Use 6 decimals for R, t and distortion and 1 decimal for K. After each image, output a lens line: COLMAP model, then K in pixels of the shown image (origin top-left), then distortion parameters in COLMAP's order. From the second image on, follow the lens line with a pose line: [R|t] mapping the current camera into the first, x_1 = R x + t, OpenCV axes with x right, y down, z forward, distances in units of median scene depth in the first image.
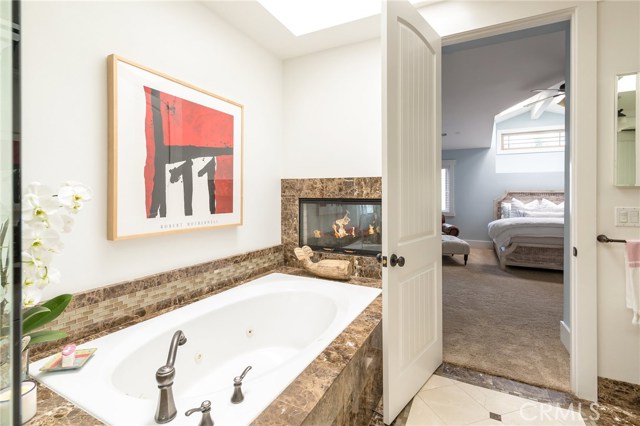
lens RADIAL K [[301.5, 0, 312.3], [0, 301.5, 198.4], [0, 0, 1]] dist [-0.000515, 0.000168]
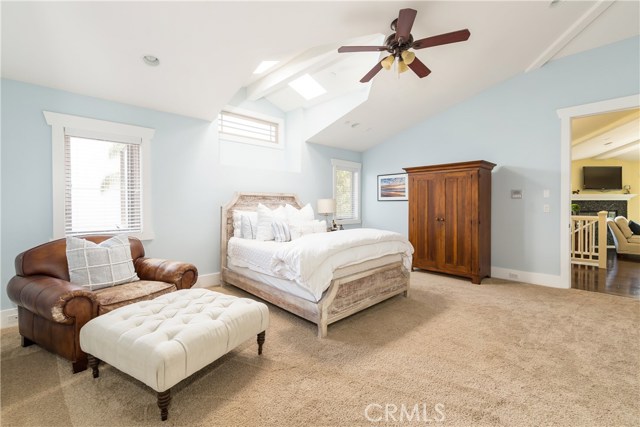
lens RADIAL K [[280.7, 0, 321.3], [0, 280.7, 207.8], [0, 0, 1]] dist [0.003640, -0.001415]
pose [[0.313058, -0.021416, 0.949493, 0.113569], [0.005782, 0.999770, 0.020644, -0.003053], [-0.949717, -0.000973, 0.313109, 0.627341]]
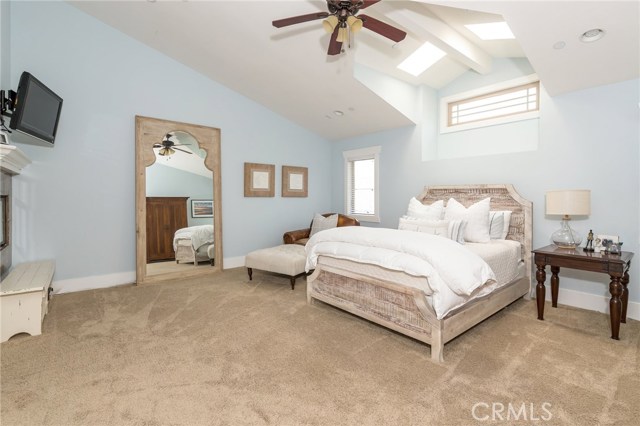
lens RADIAL K [[301.5, 0, 317.3], [0, 301.5, 198.4], [0, 0, 1]] dist [-0.000515, 0.000168]
pose [[0.919021, -0.004253, -0.394186, 0.681099], [0.004281, 0.999991, -0.000808, 0.000351], [0.394186, -0.000945, 0.919030, 0.280815]]
